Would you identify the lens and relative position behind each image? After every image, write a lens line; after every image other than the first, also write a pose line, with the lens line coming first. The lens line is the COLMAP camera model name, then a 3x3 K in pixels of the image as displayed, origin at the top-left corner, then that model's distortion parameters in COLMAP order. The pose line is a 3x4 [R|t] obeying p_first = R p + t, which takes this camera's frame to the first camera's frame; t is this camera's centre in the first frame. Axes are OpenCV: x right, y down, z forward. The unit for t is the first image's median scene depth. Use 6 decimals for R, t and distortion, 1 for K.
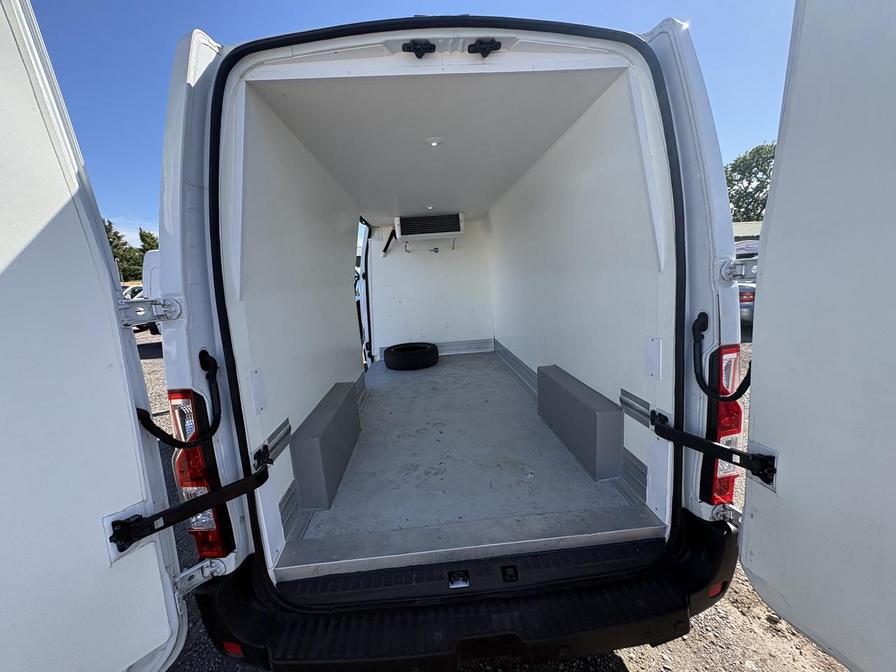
lens RADIAL K [[356.6, 0, 441.2], [0, 356.6, 328.2], [0, 0, 1]] dist [0.004337, -0.000631]
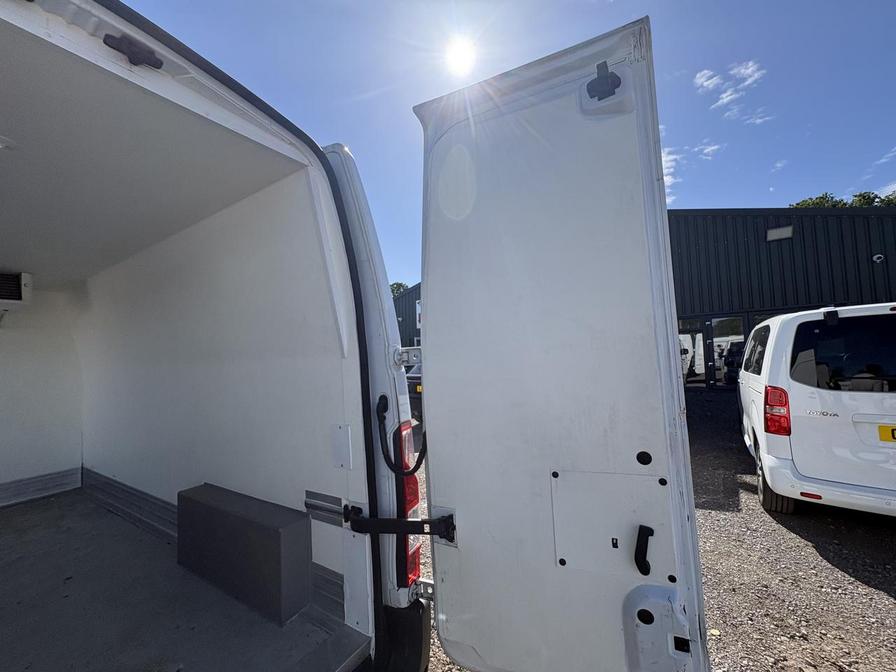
lens RADIAL K [[356.6, 0, 435.6], [0, 356.6, 336.0], [0, 0, 1]] dist [0.004337, -0.000631]
pose [[0.587444, 0.088314, 0.804432, -0.061353], [0.123441, 0.972617, -0.196922, 0.014690], [-0.799795, 0.214981, 0.560457, 0.213272]]
